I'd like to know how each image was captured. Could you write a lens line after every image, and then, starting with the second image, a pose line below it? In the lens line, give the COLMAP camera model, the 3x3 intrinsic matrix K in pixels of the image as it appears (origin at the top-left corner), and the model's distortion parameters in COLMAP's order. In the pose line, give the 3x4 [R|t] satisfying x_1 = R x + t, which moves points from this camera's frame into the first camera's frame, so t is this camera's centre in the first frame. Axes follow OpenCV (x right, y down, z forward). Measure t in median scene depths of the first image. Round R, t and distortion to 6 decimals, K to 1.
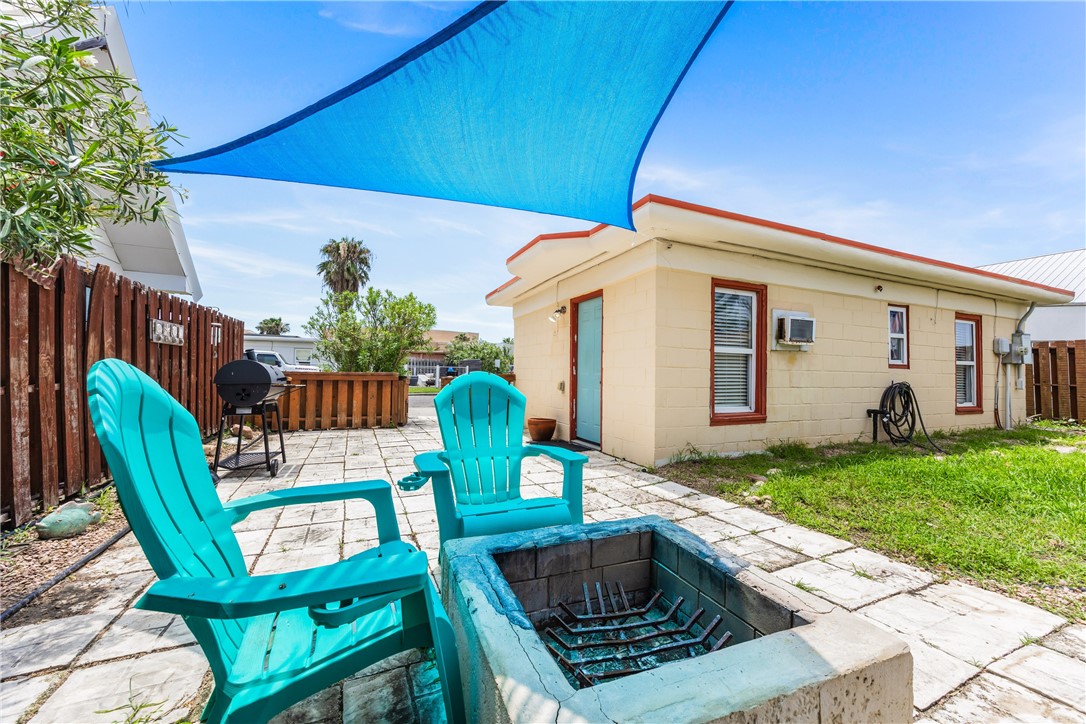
lens RADIAL K [[417.3, 0, 518.0], [0, 417.3, 368.5], [0, 0, 1]] dist [0.001402, 0.000196]
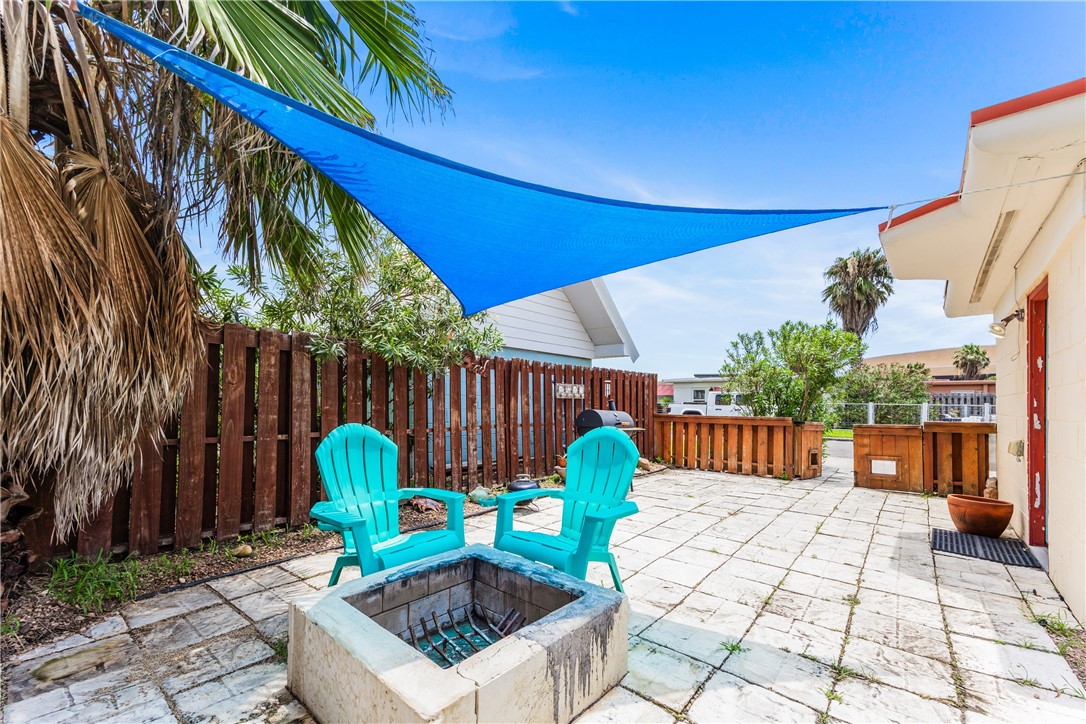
lens RADIAL K [[426.0, 0, 524.3], [0, 426.0, 403.6], [0, 0, 1]] dist [0.001064, 0.000721]
pose [[0.437815, -0.012398, -0.898979, 0.279192], [0.008065, 0.999919, -0.009862, -0.015480], [0.899029, -0.002932, 0.437880, 0.103773]]
